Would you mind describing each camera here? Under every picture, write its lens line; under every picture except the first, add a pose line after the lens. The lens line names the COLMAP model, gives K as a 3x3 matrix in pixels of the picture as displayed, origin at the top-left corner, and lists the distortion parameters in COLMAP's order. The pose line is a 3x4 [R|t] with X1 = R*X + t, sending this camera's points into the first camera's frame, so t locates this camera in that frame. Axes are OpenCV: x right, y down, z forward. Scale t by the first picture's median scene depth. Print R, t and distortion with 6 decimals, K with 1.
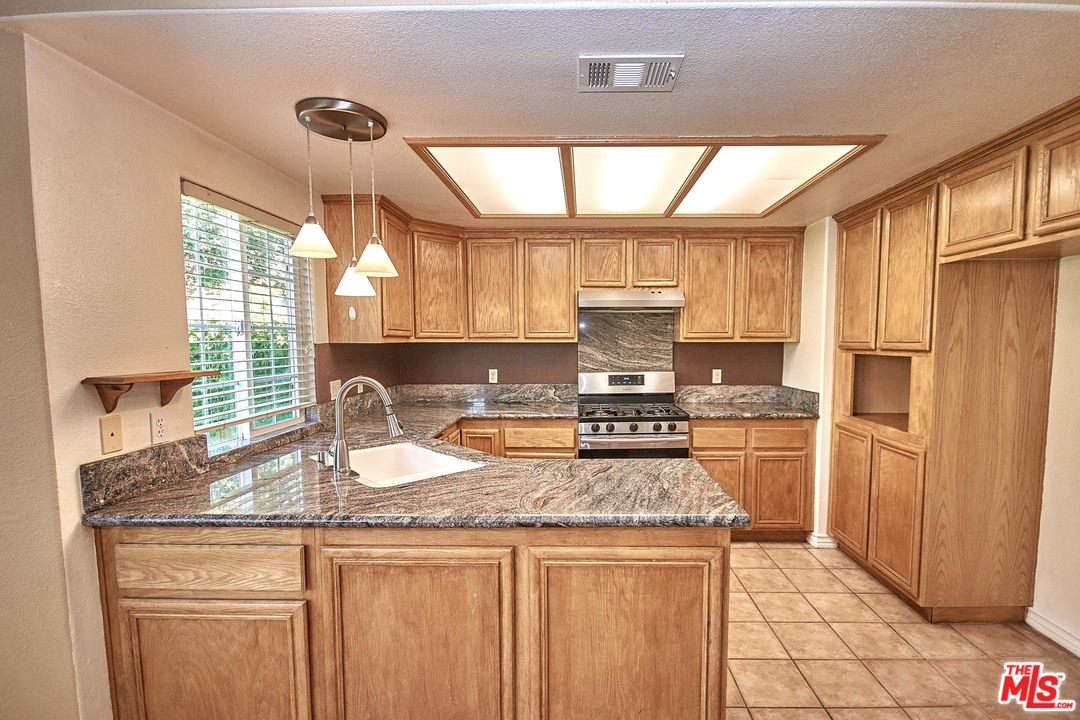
lens RADIAL K [[501.0, 0, 562.8], [0, 501.0, 374.6], [0, 0, 1]] dist [0.007241, -0.002159]
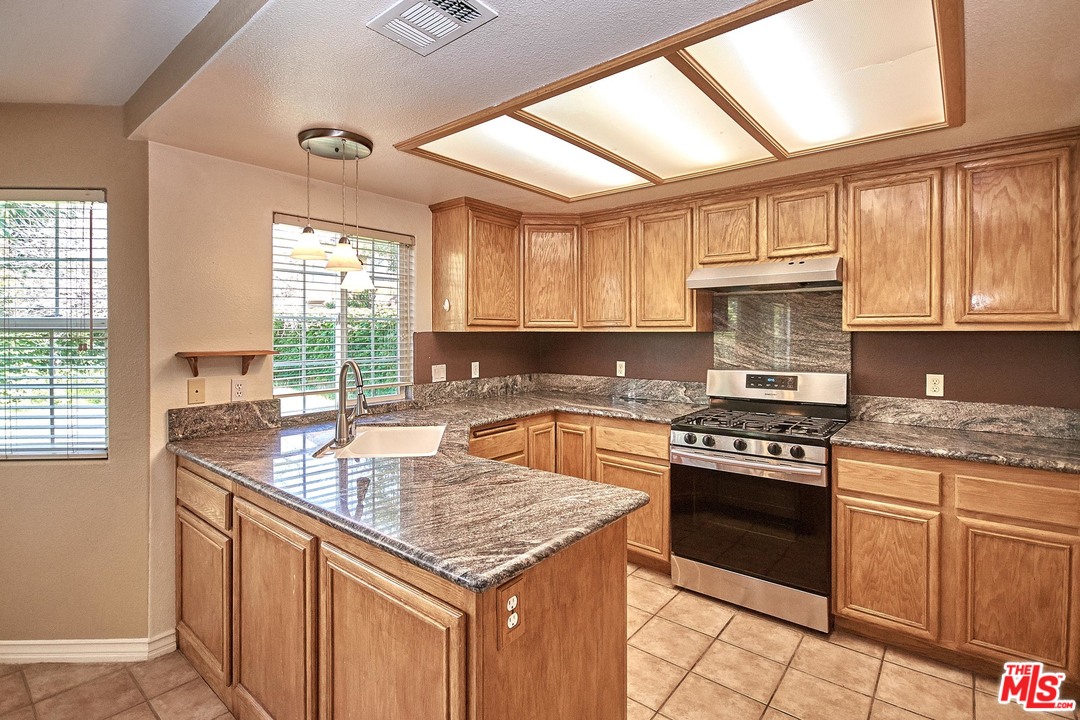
lens RADIAL K [[501.0, 0, 530.2], [0, 501.0, 336.2], [0, 0, 1]] dist [0.007241, -0.002159]
pose [[0.779934, 0.004386, -0.625847, 0.359080], [-0.043912, 0.997895, -0.047730, -0.006684], [0.624320, 0.064708, 0.778484, 0.209400]]
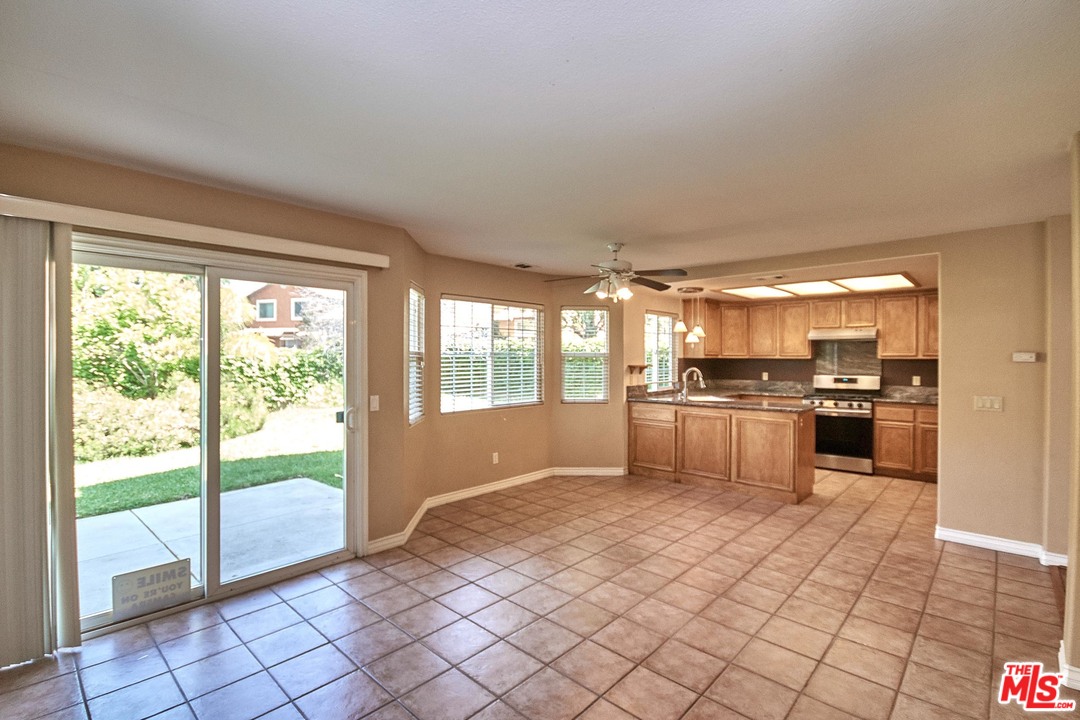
lens RADIAL K [[501.0, 0, 539.1], [0, 501.0, 355.4], [0, 0, 1]] dist [0.007241, -0.002159]
pose [[0.757582, 0.002922, -0.652734, 0.516041], [-0.050177, 0.997292, -0.053773, 0.079692], [0.650809, 0.073490, 0.755677, -1.124866]]
